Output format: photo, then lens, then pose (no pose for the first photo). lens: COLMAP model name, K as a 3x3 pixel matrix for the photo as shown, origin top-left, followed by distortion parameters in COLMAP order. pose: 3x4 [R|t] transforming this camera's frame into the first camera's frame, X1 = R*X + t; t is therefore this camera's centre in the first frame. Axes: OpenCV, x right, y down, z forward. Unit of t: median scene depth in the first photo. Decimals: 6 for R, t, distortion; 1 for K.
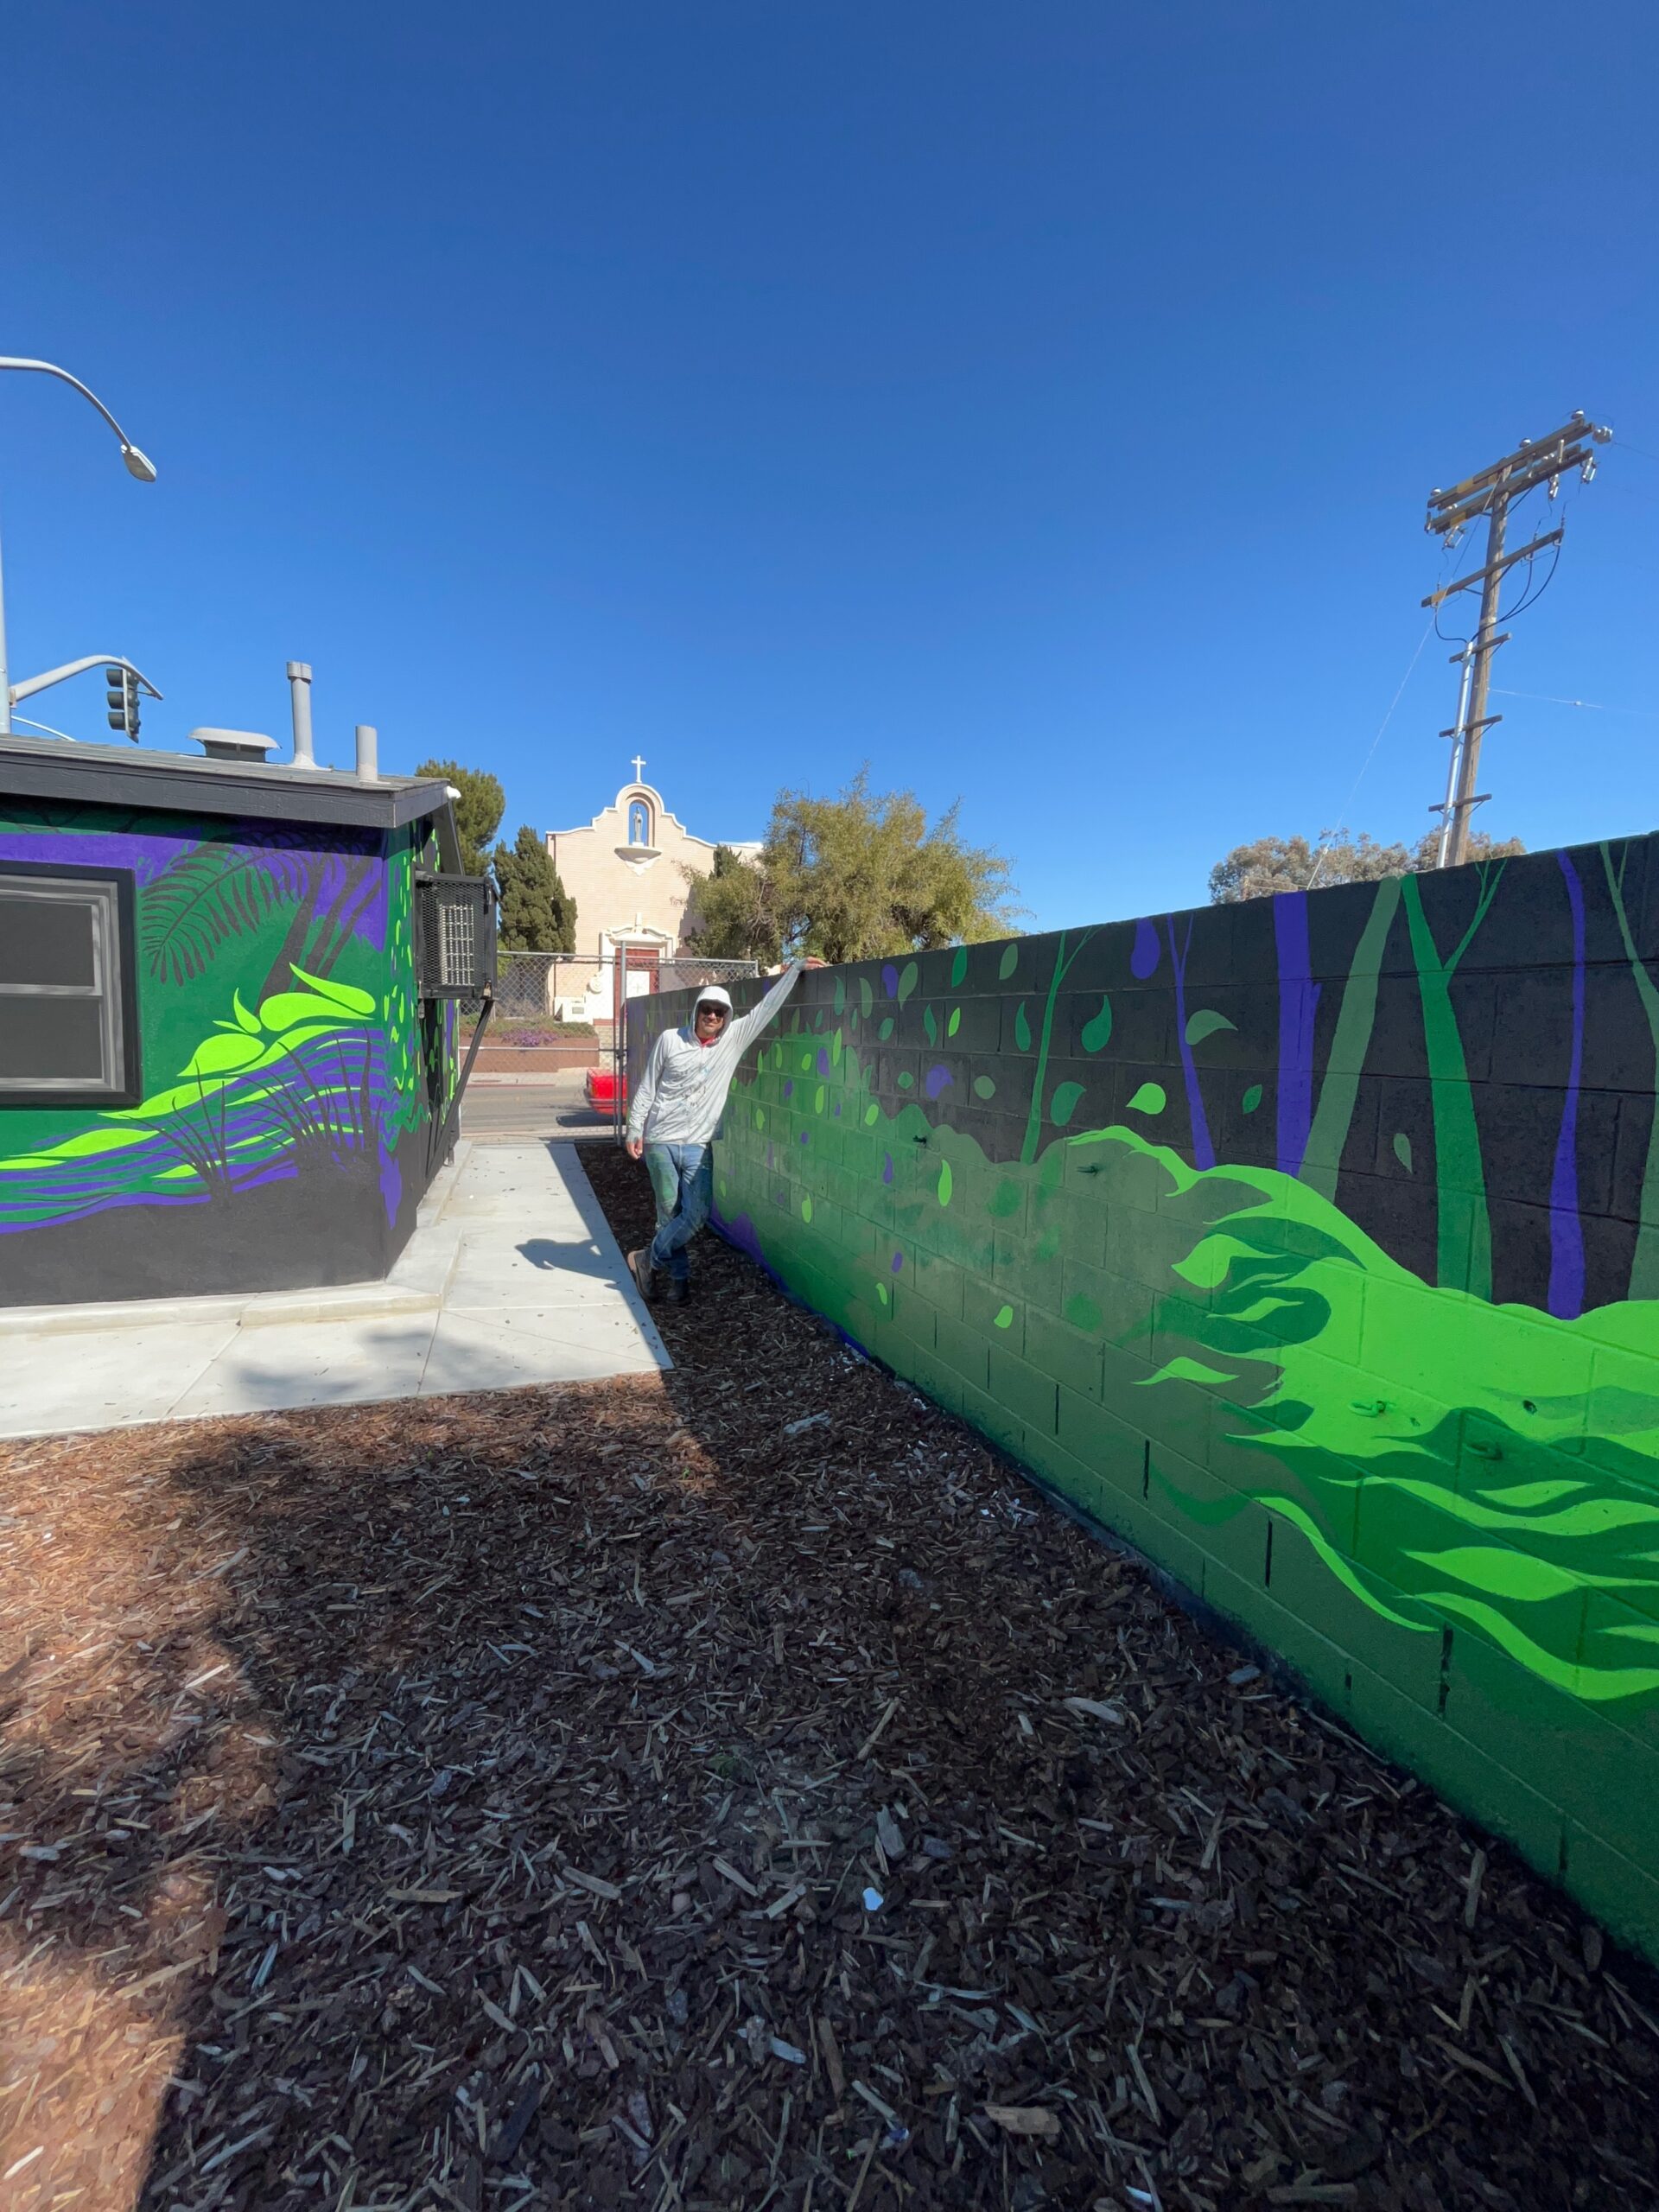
lens RADIAL K [[896.8, 0, 830.9], [0, 896.8, 1101.6], [0, 0, 1]] dist [0.000380, -0.000248]
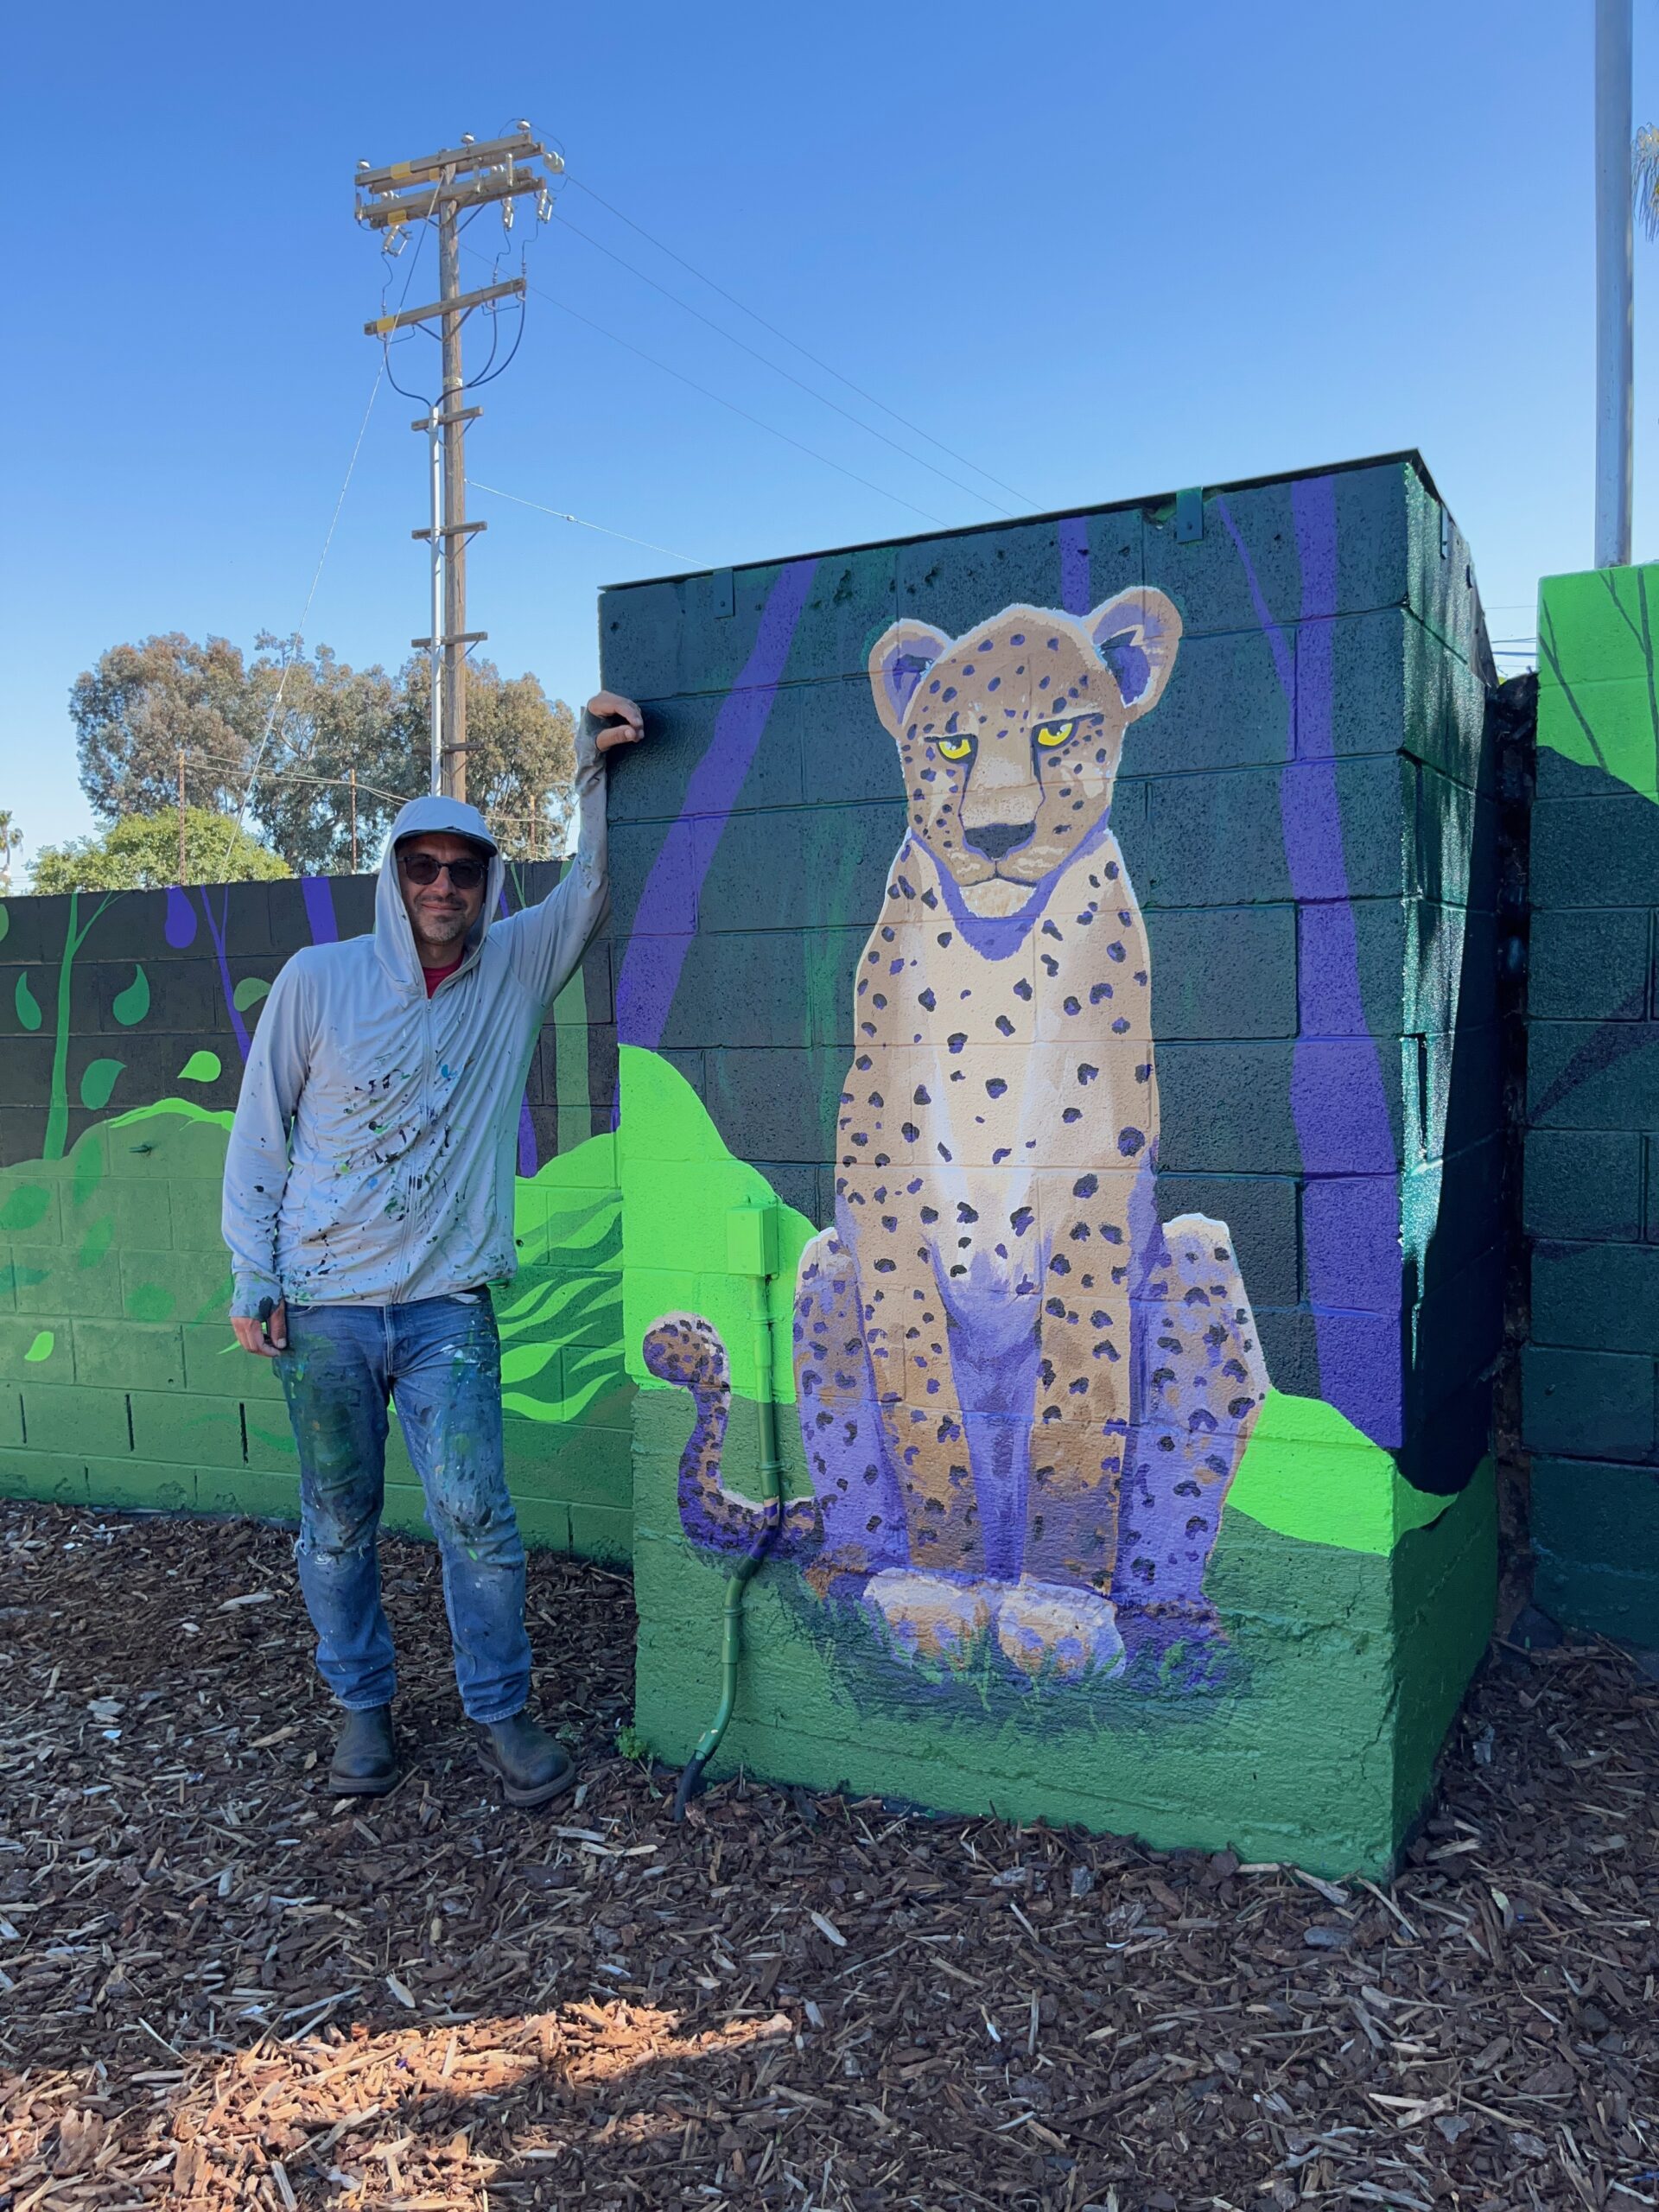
lens RADIAL K [[1659.7, 0, 818.9], [0, 1659.7, 1107.2], [0, 0, 1]] dist [0.042194, -0.042176]
pose [[0.694234, -0.103470, 0.712273, -0.537090], [0.106150, 0.993510, 0.040862, 0.041889], [-0.711878, 0.047240, 0.700712, -0.854916]]
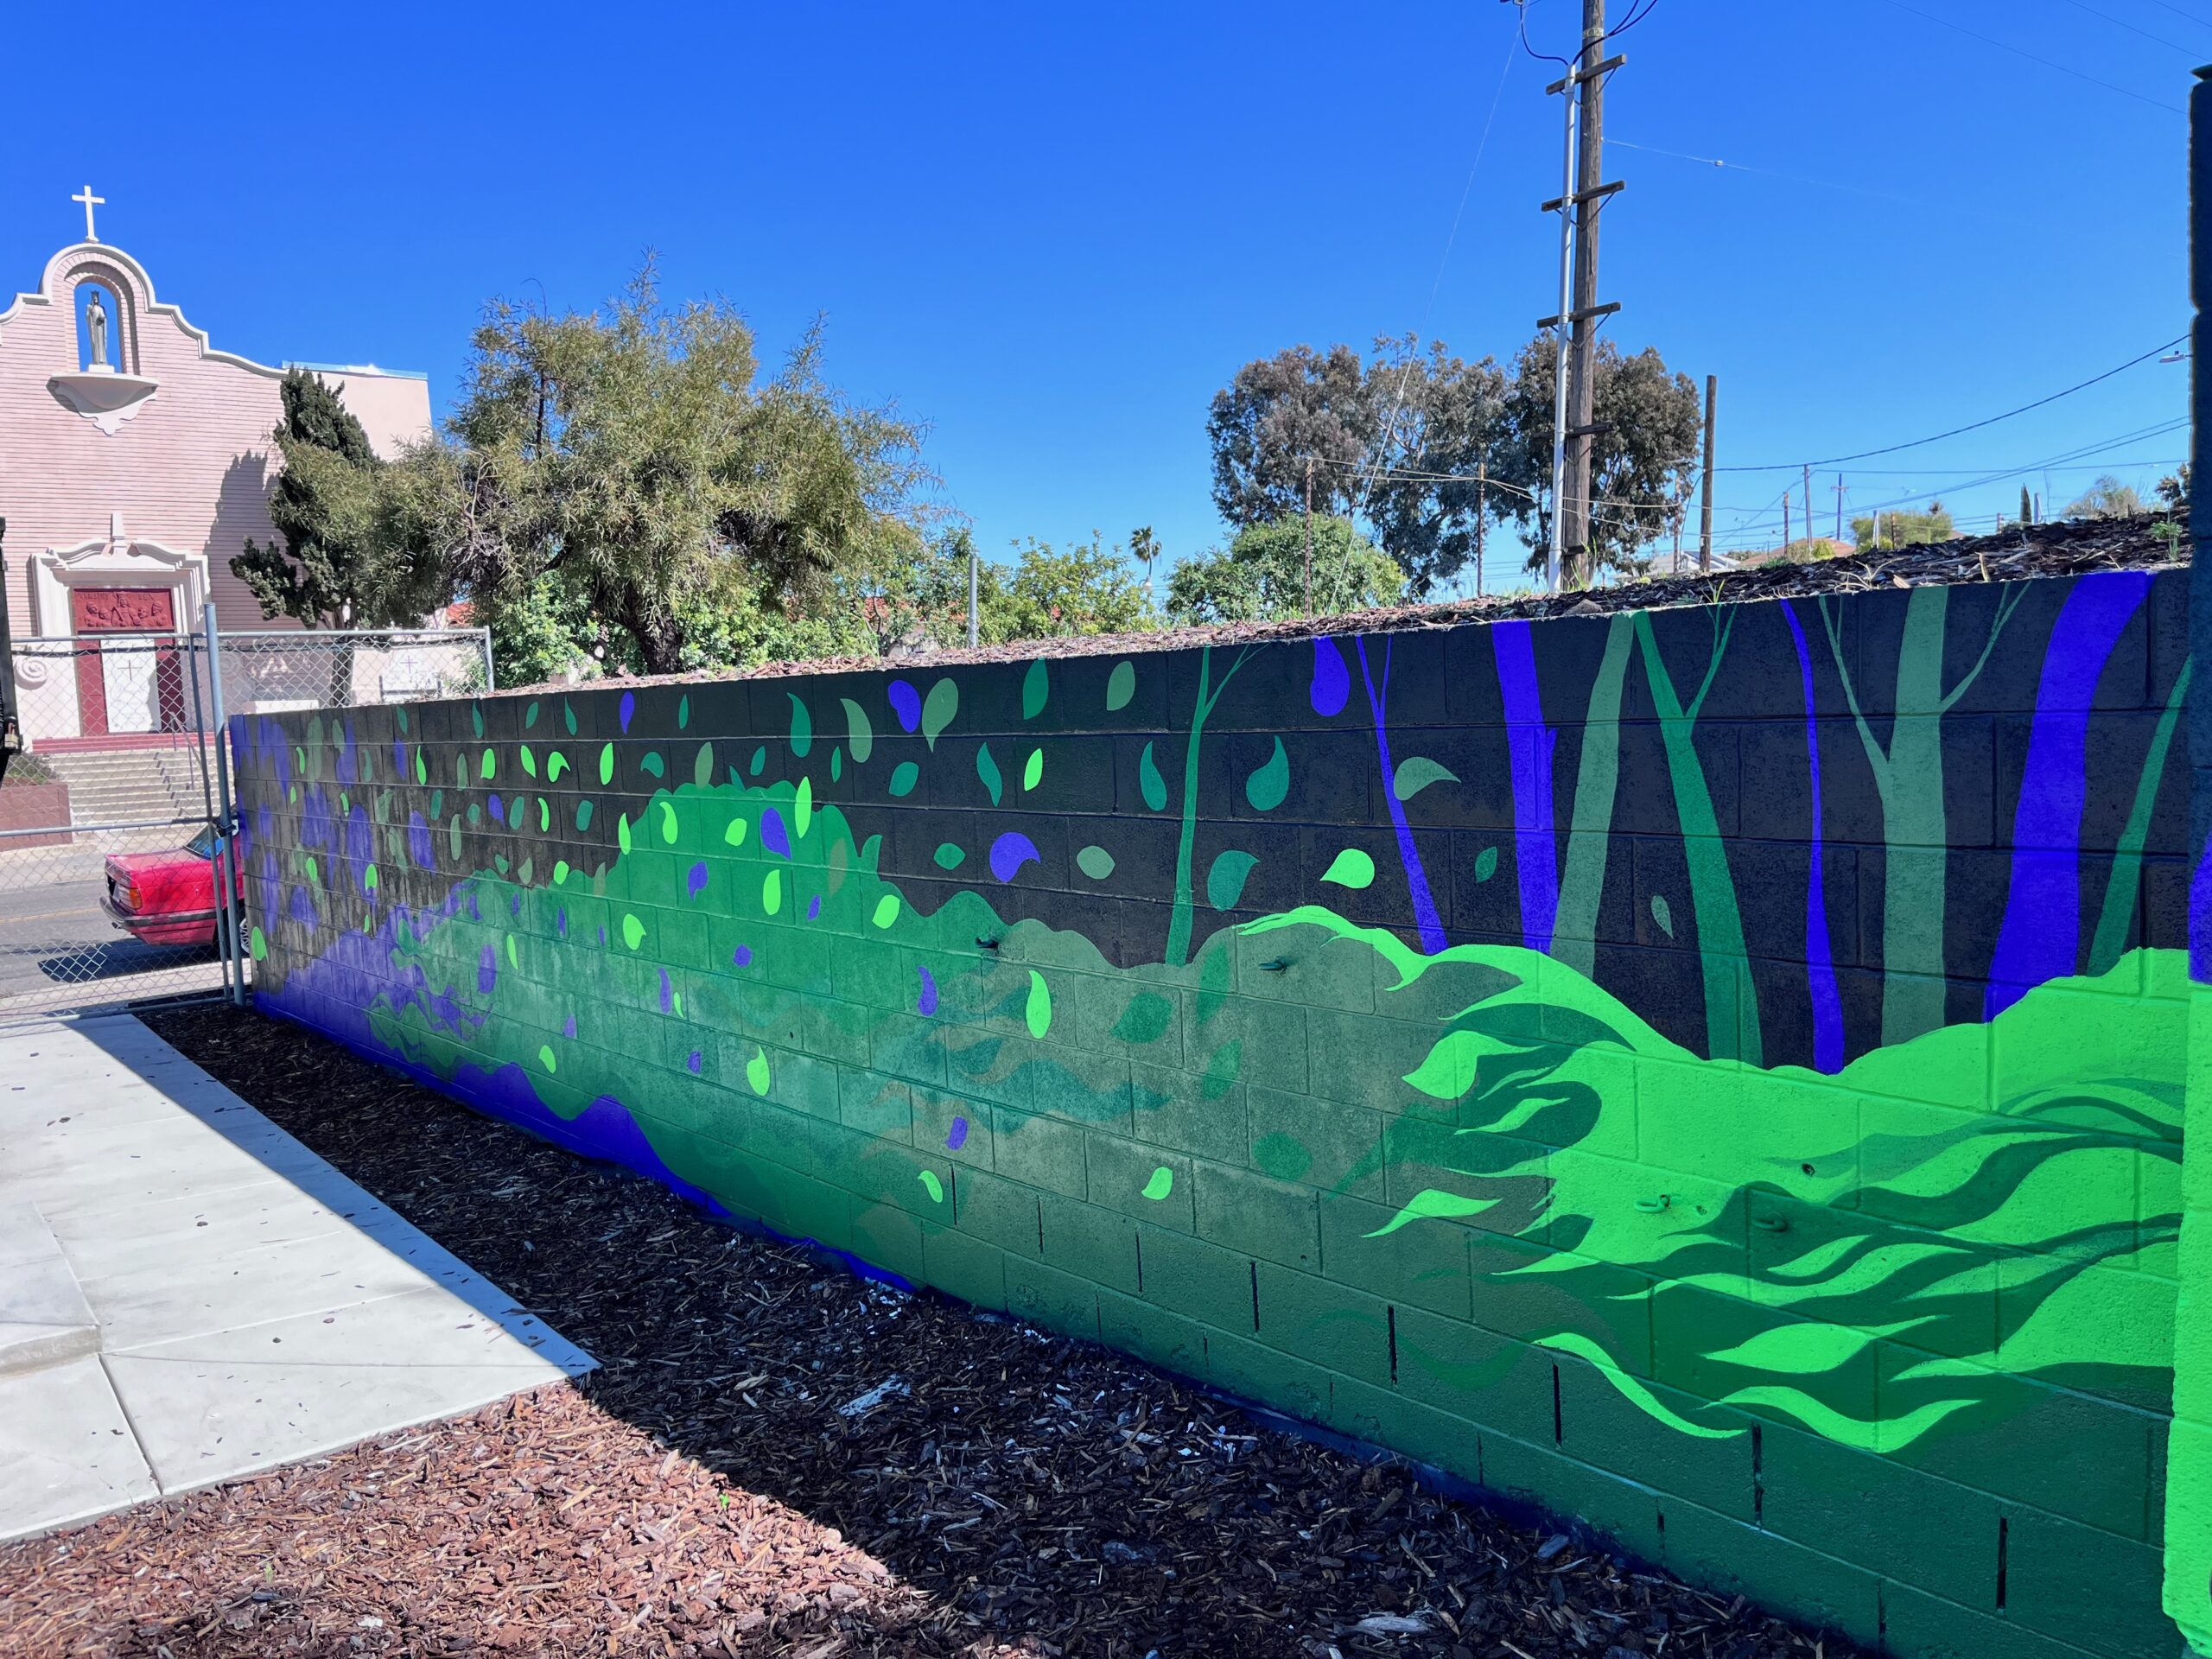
lens RADIAL K [[1666.9, 0, 1098.0], [0, 1666.9, 825.3], [0, 0, 1]] dist [0.072688, -0.095174]
pose [[0.946598, -0.090134, 0.309561, -0.322828], [0.092294, 0.995702, 0.007693, -0.077603], [-0.308924, 0.021289, 0.950849, -0.339460]]
